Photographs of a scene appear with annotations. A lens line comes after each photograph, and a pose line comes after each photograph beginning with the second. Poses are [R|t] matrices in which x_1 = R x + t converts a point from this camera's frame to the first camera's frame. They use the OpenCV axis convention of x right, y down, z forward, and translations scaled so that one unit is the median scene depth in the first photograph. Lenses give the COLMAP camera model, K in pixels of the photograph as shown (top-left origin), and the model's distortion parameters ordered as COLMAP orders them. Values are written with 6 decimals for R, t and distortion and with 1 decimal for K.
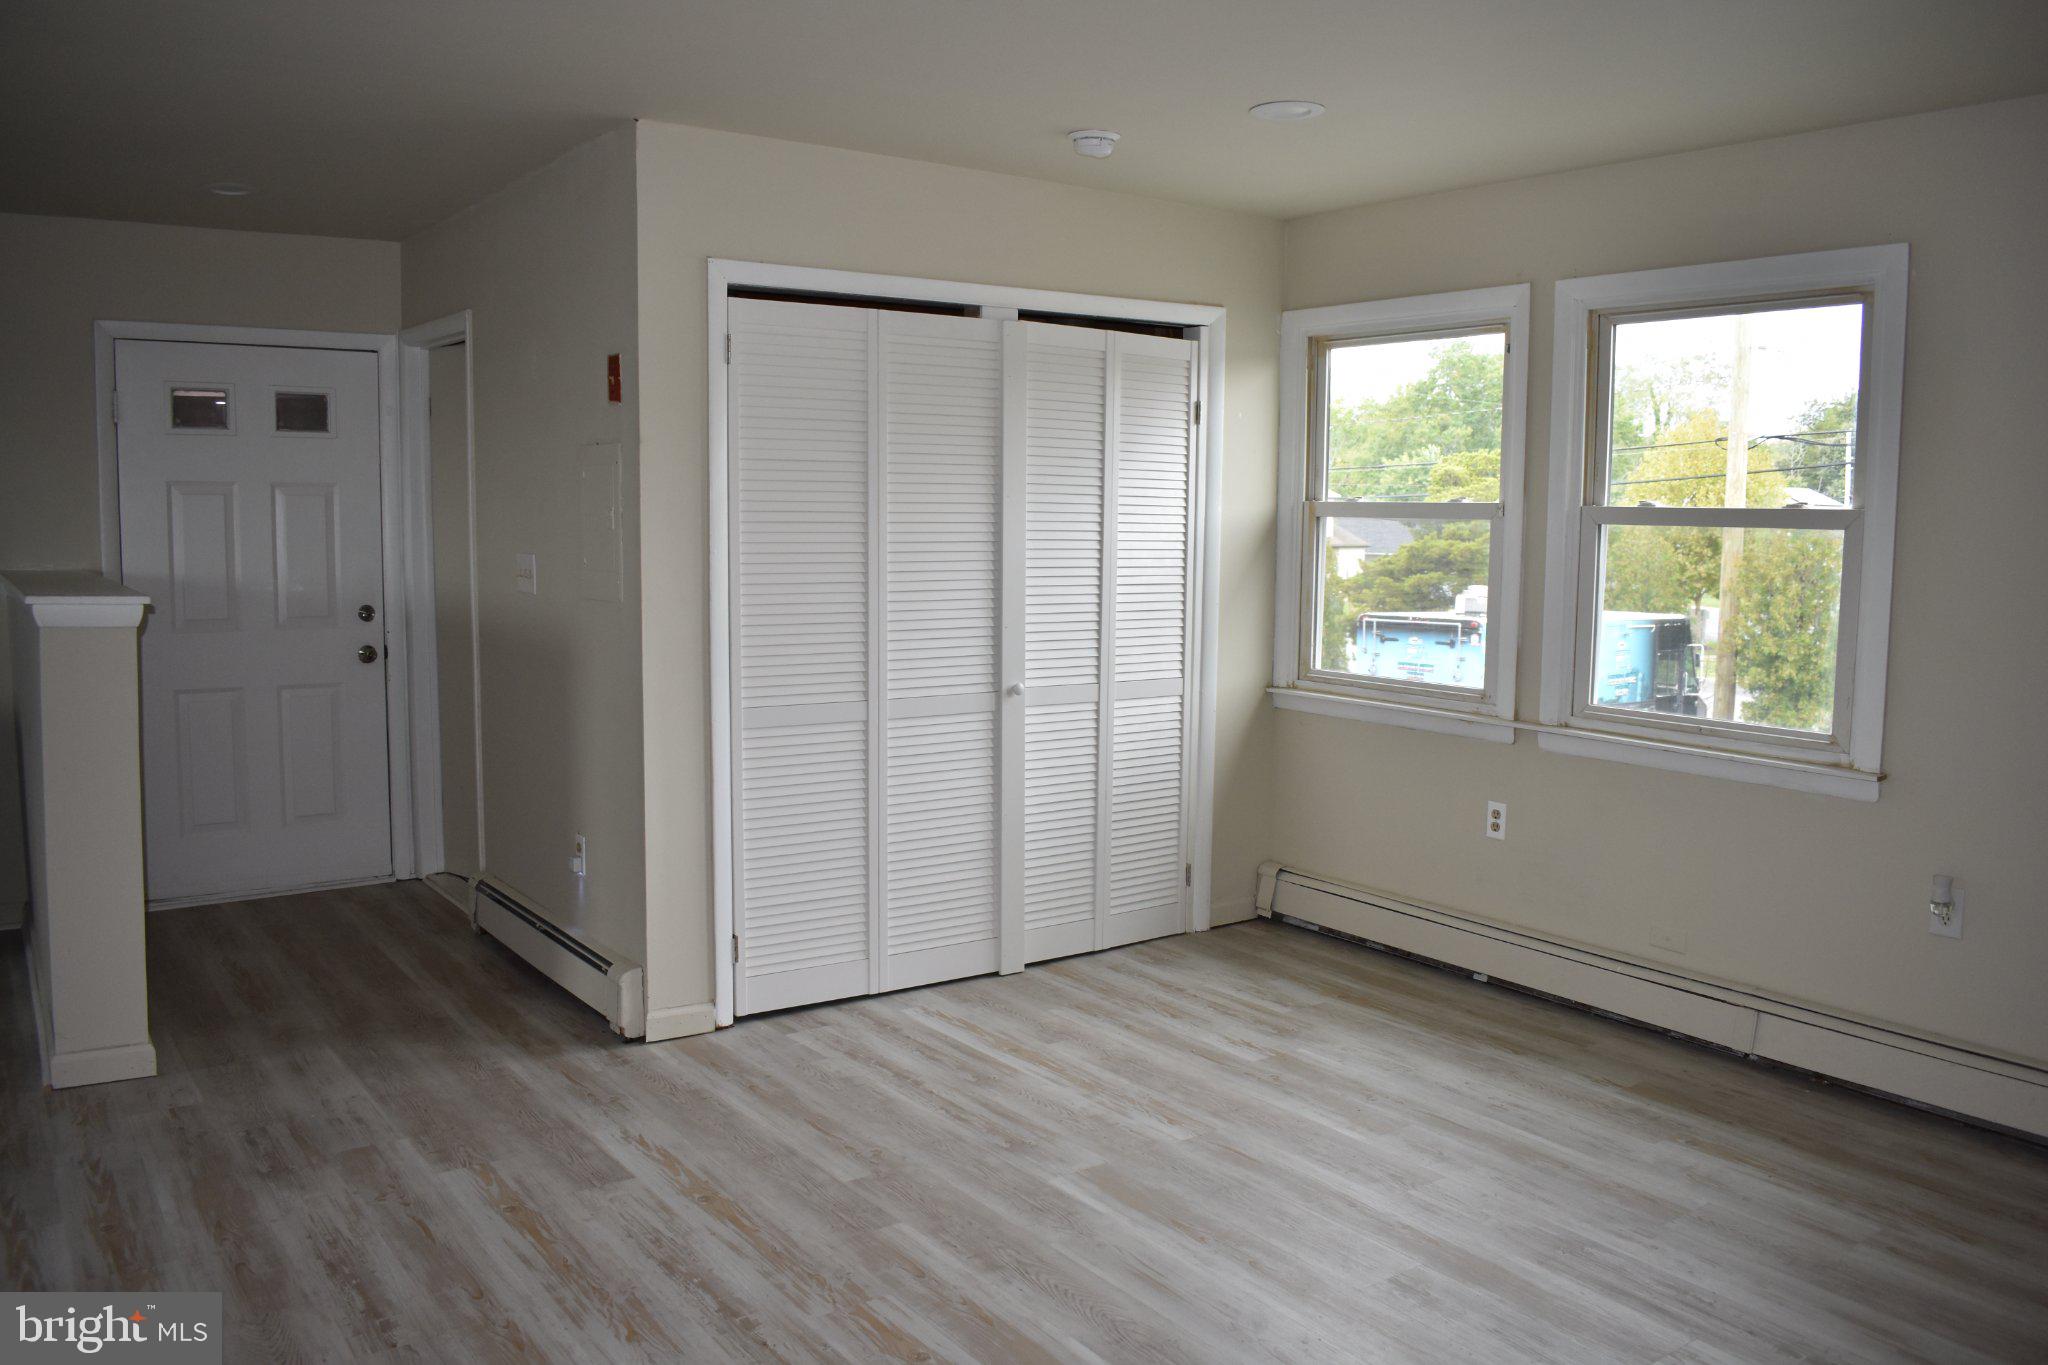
lens RADIAL K [[1593.9, 0, 1035.4], [0, 1593.9, 684.7], [0, 0, 1]] dist [-0.079957, -0.000588]
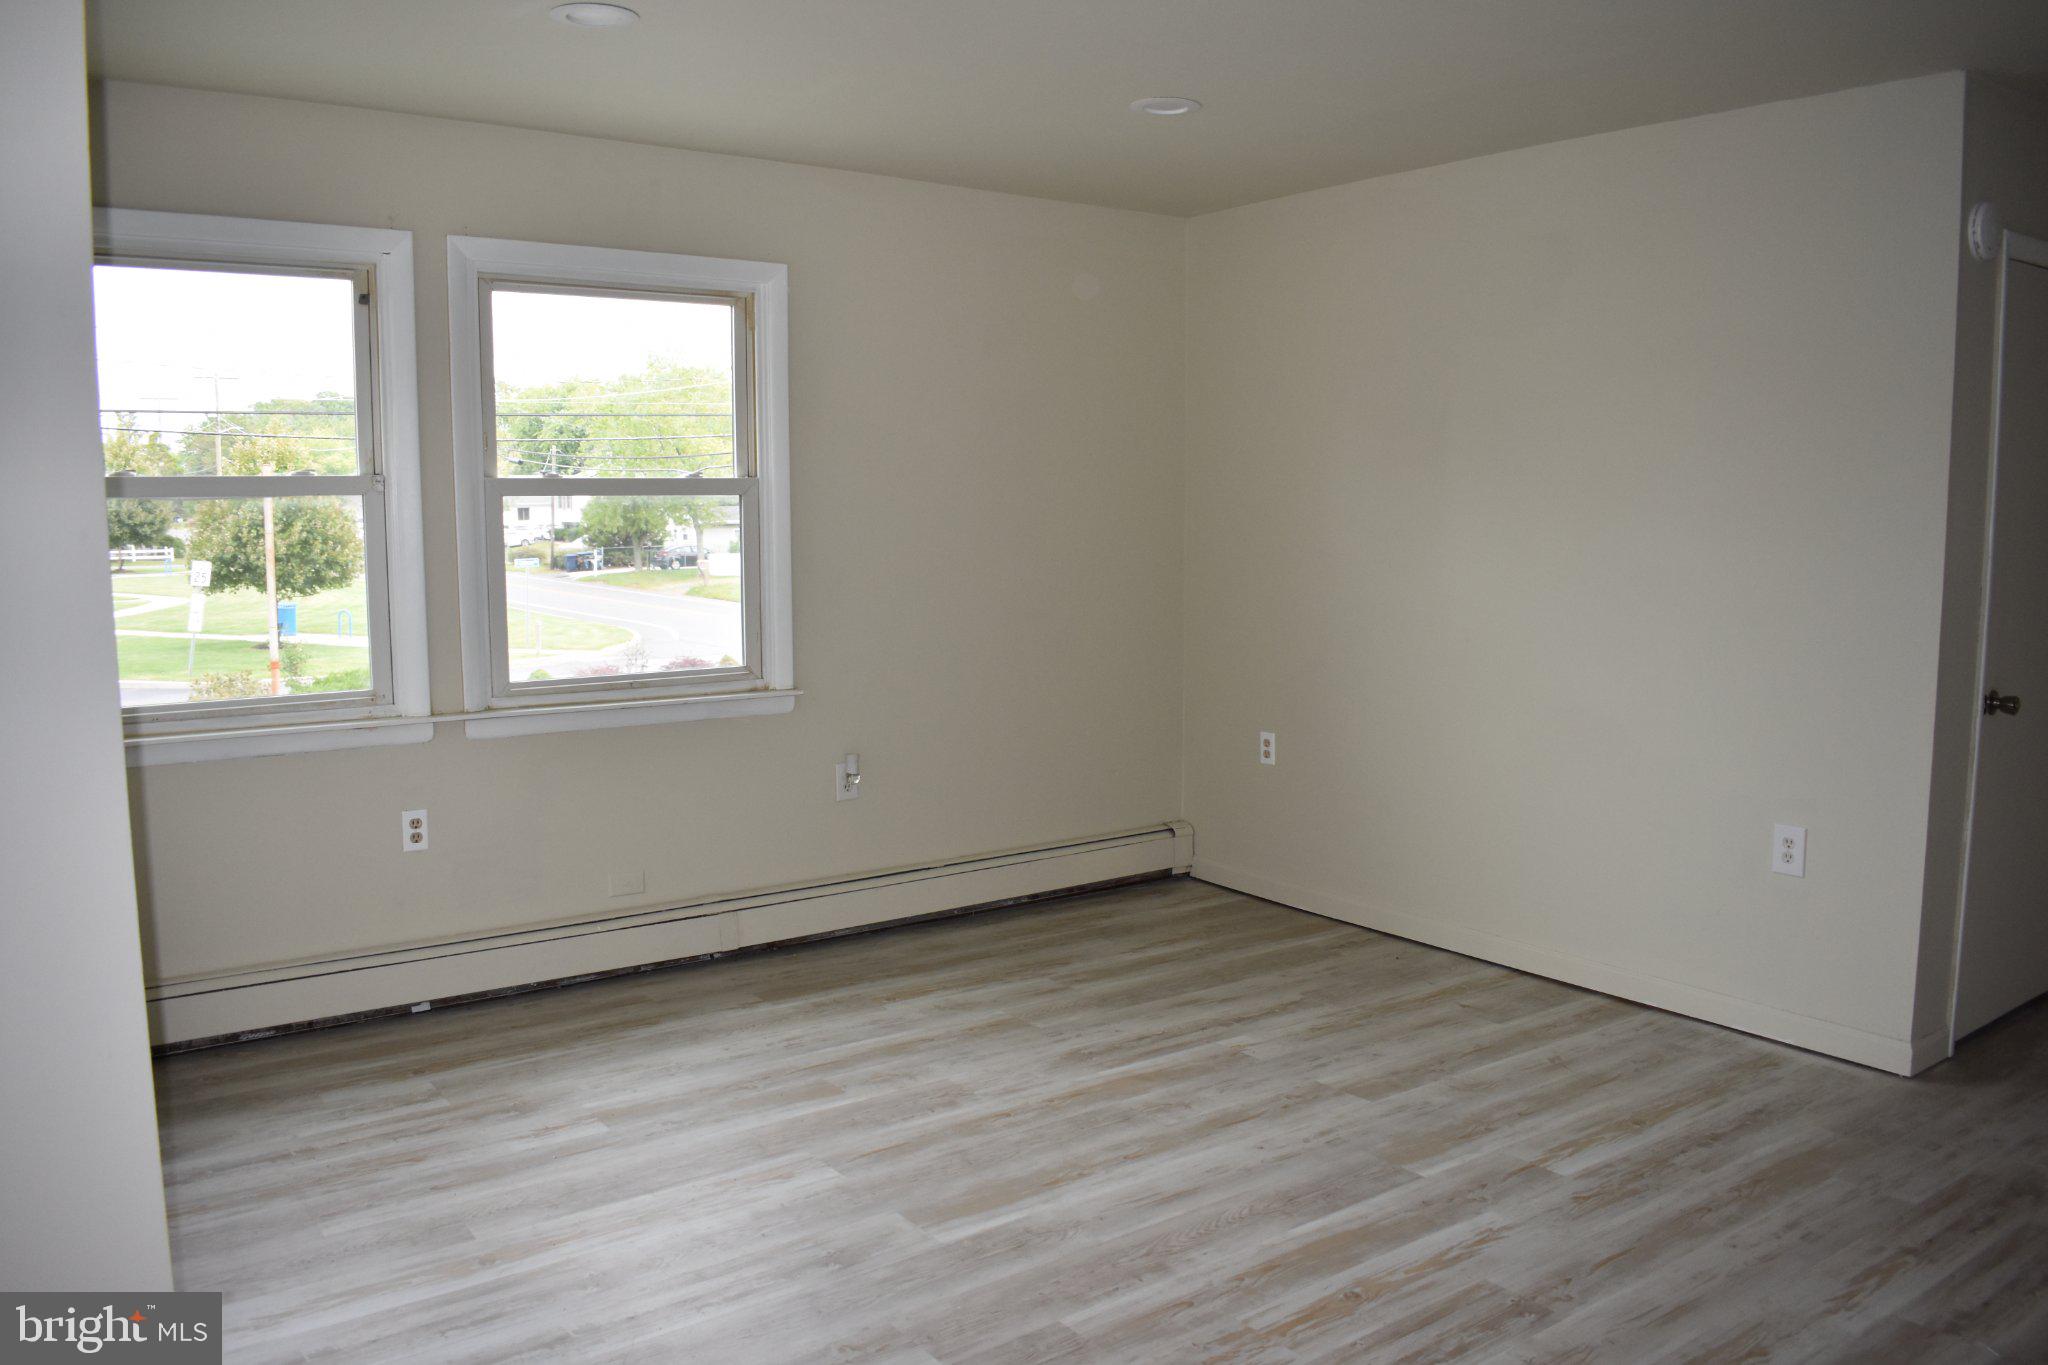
lens RADIAL K [[1593.9, 0, 1035.4], [0, 1593.9, 680.6], [0, 0, 1]] dist [-0.079957, -0.000588]
pose [[-0.004176, -0.130872, 0.991390, -0.659455], [0.107266, 0.985620, 0.130563, -0.086437], [-0.994222, 0.106888, 0.009922, 0.717936]]
